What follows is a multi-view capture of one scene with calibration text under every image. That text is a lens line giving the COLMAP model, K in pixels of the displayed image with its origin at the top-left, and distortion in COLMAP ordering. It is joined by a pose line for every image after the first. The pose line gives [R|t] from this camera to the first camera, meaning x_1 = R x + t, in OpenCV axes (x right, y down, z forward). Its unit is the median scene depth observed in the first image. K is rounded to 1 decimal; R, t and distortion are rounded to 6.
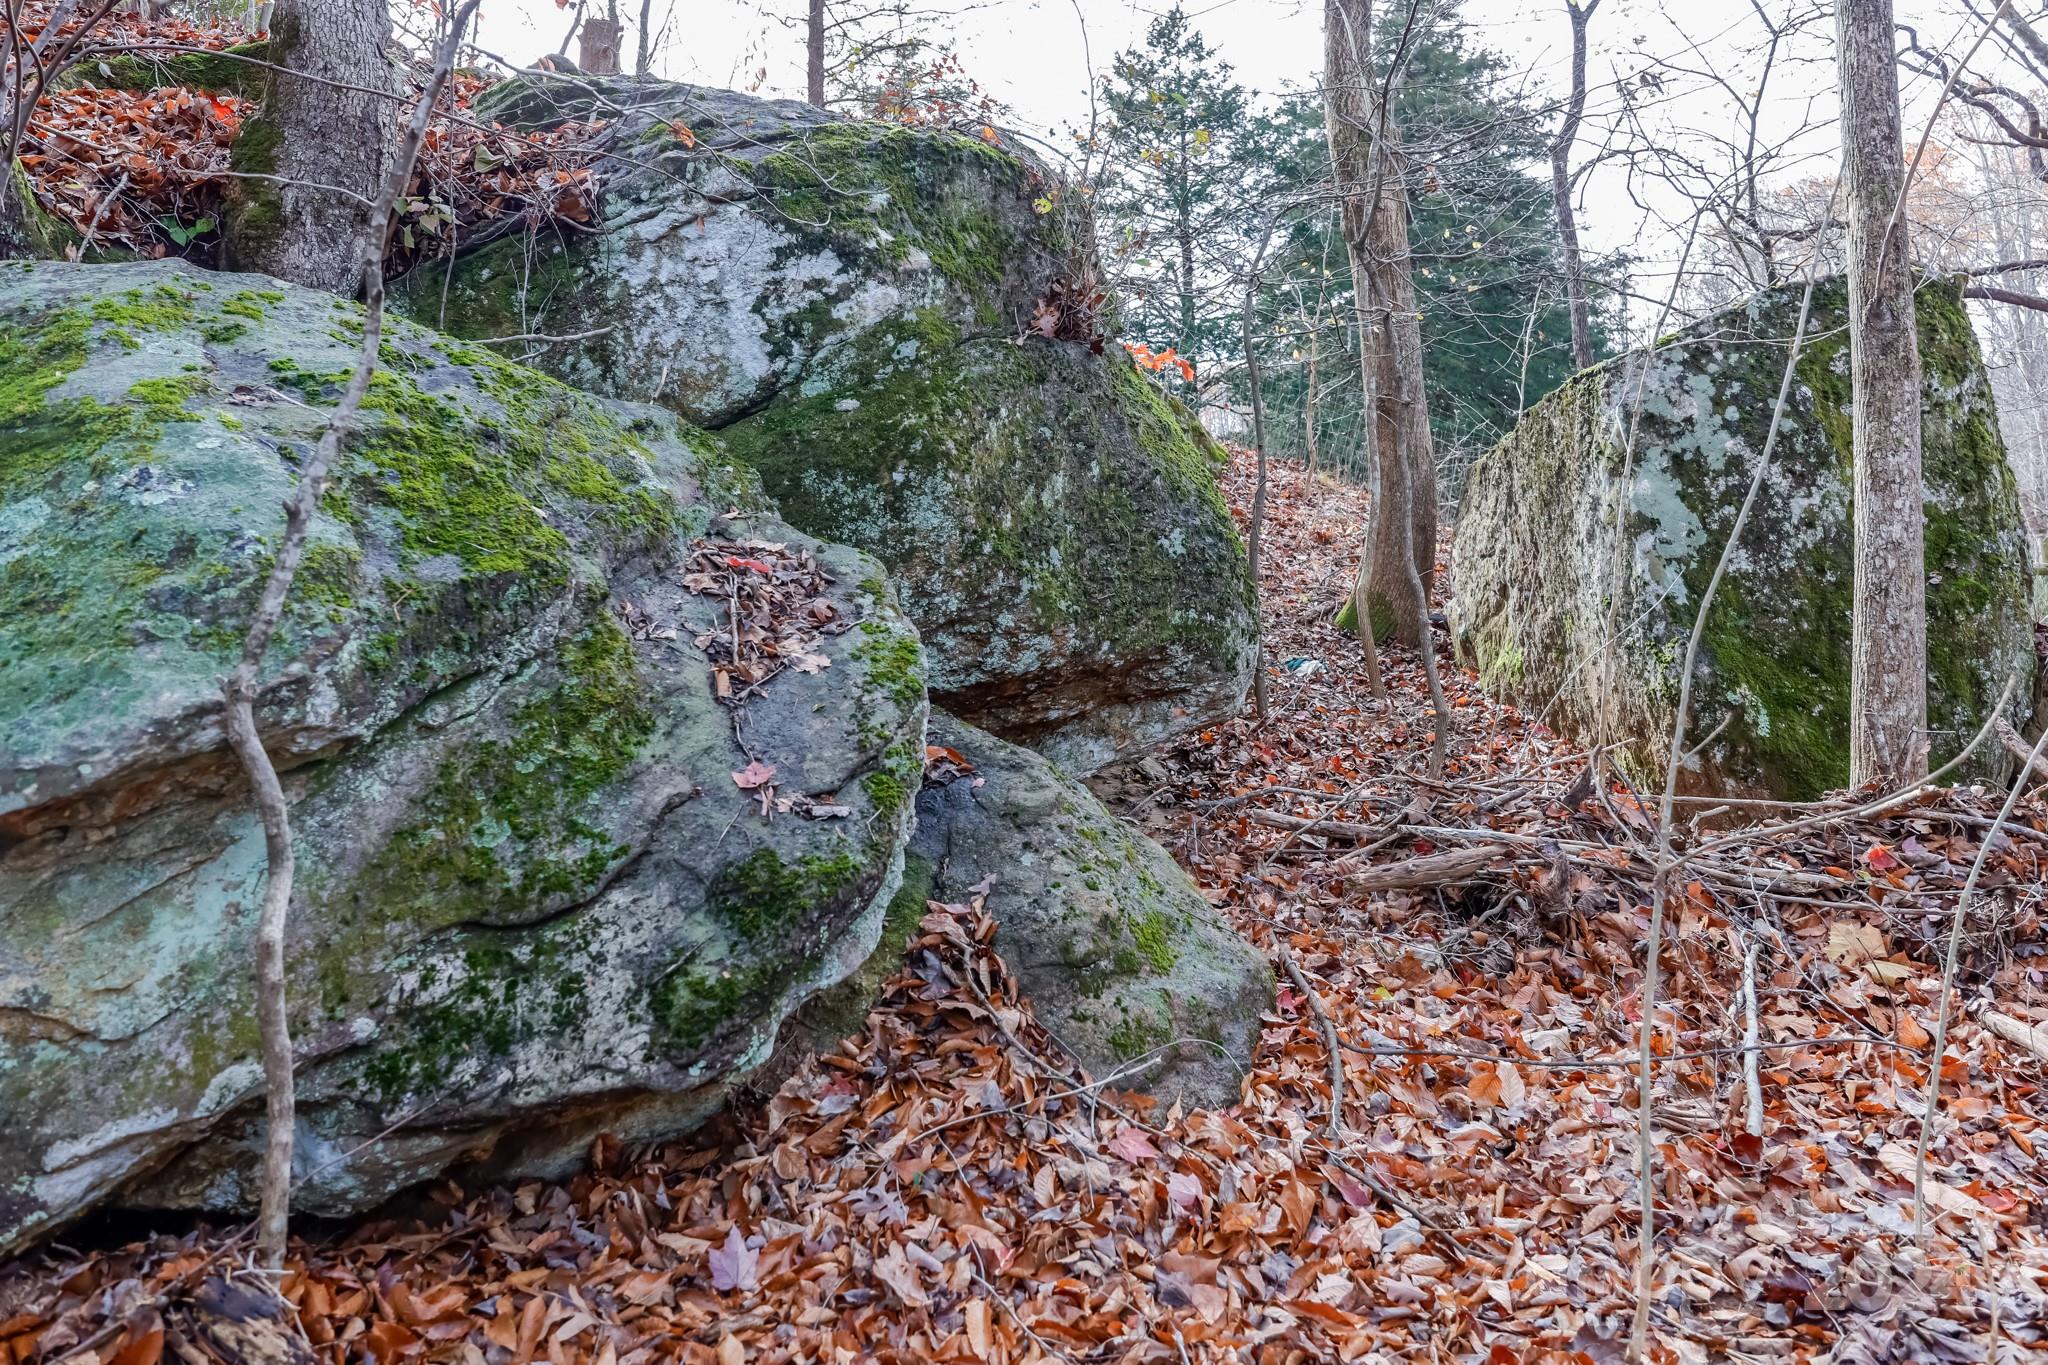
lens RADIAL K [[1334.9, 0, 1025.2], [0, 1334.9, 639.1], [0, 0, 1]] dist [0.008274, -0.002442]
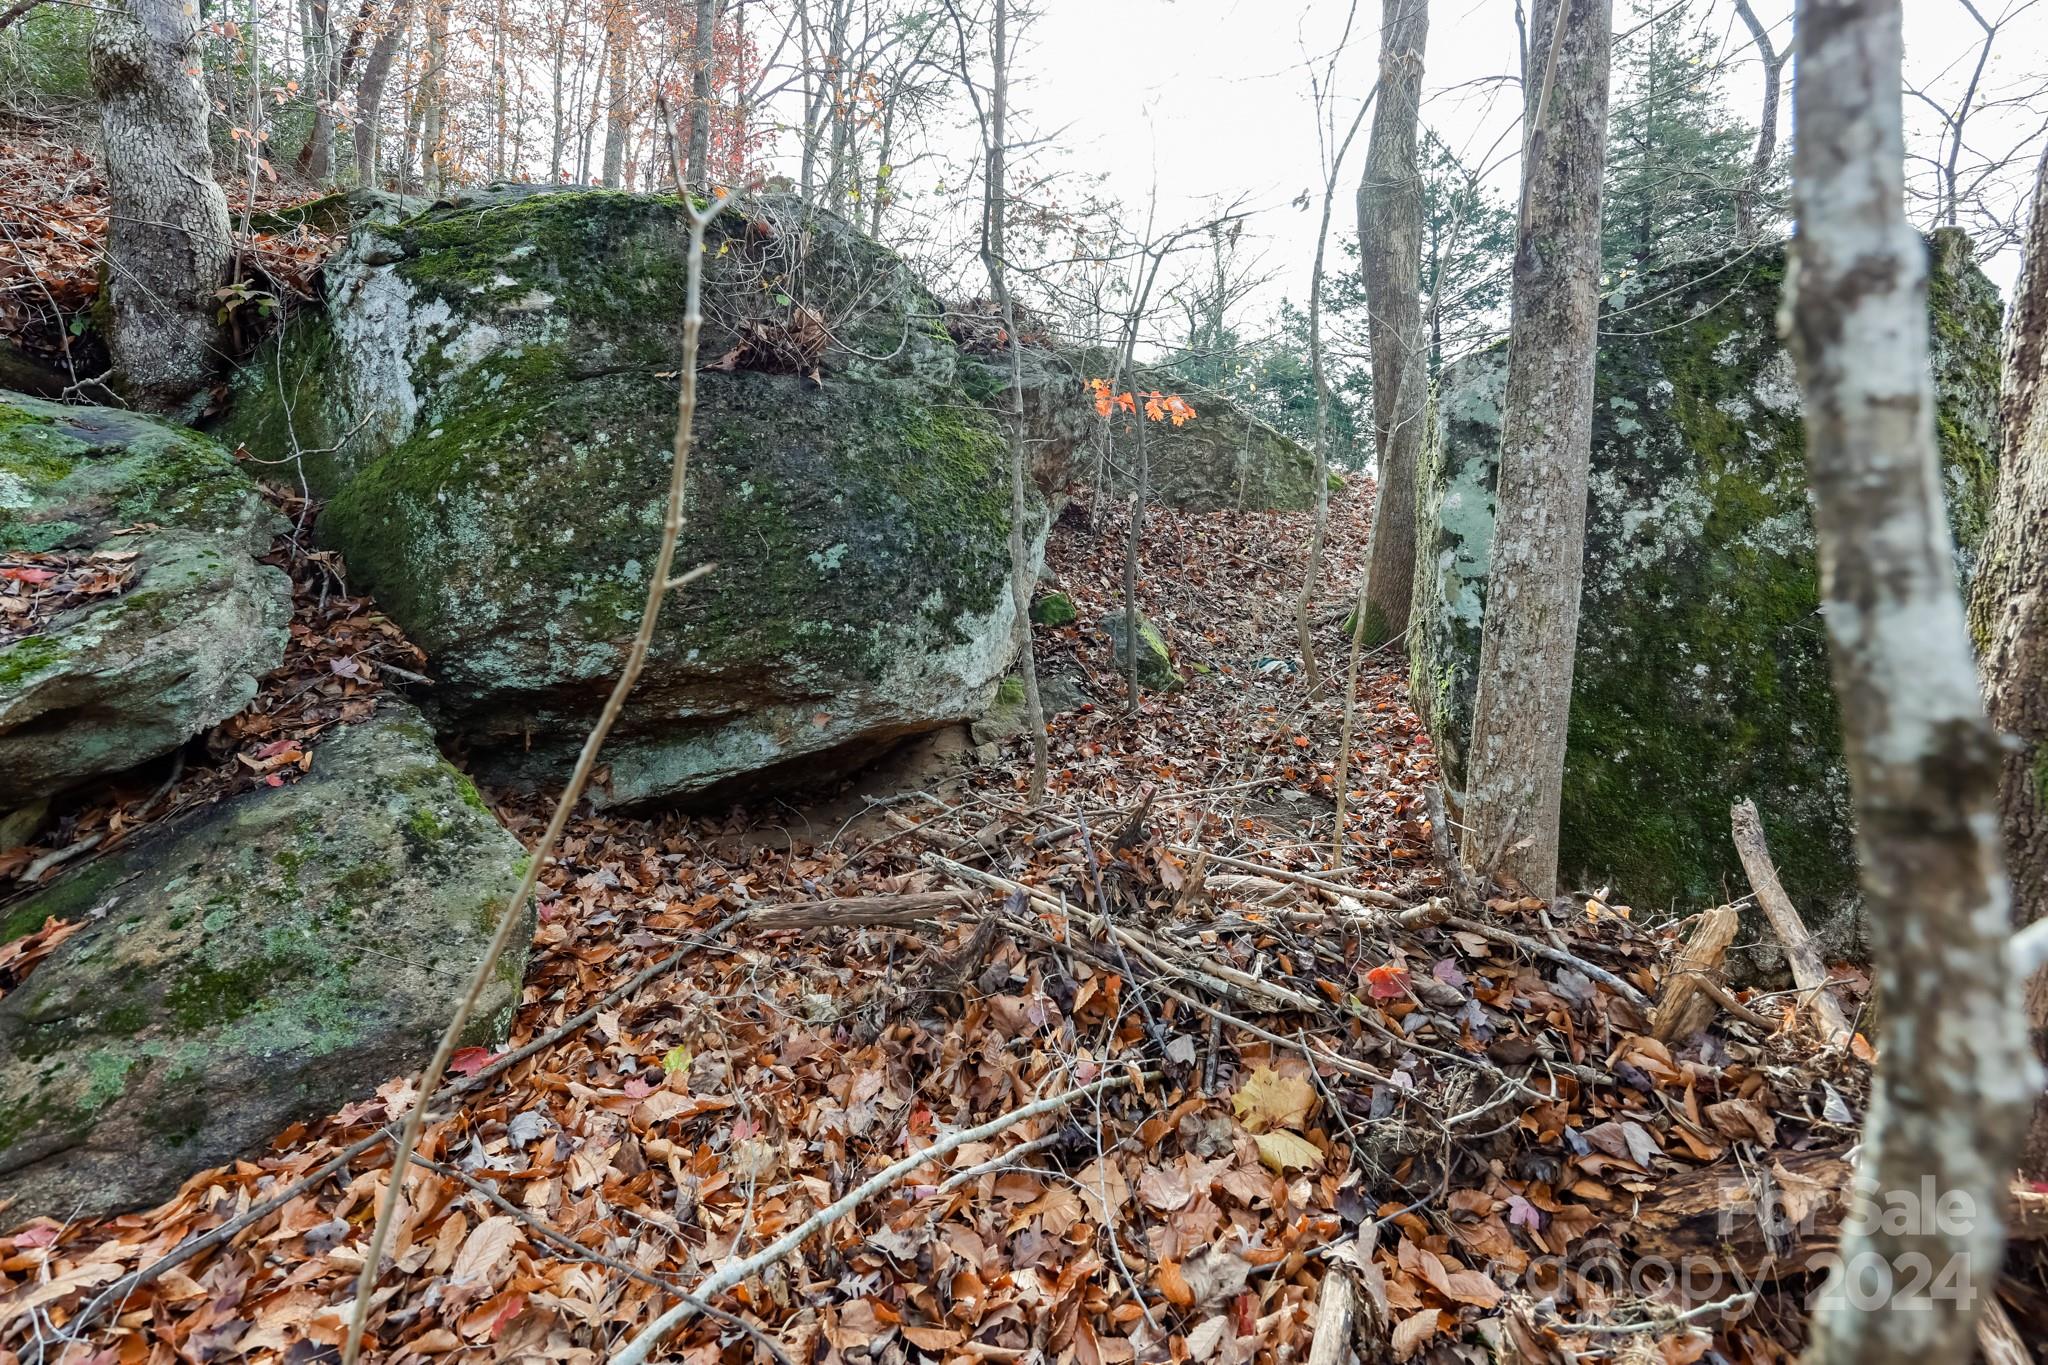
lens RADIAL K [[894.1, 0, 1023.9], [0, 894.1, 658.8], [0, 0, 1]] dist [0.007117, 0.000668]
pose [[0.935440, 0.046792, -0.350375, 0.564286], [-0.031030, 0.998243, 0.050470, -0.035607], [0.352121, -0.036340, 0.935249, 0.420241]]
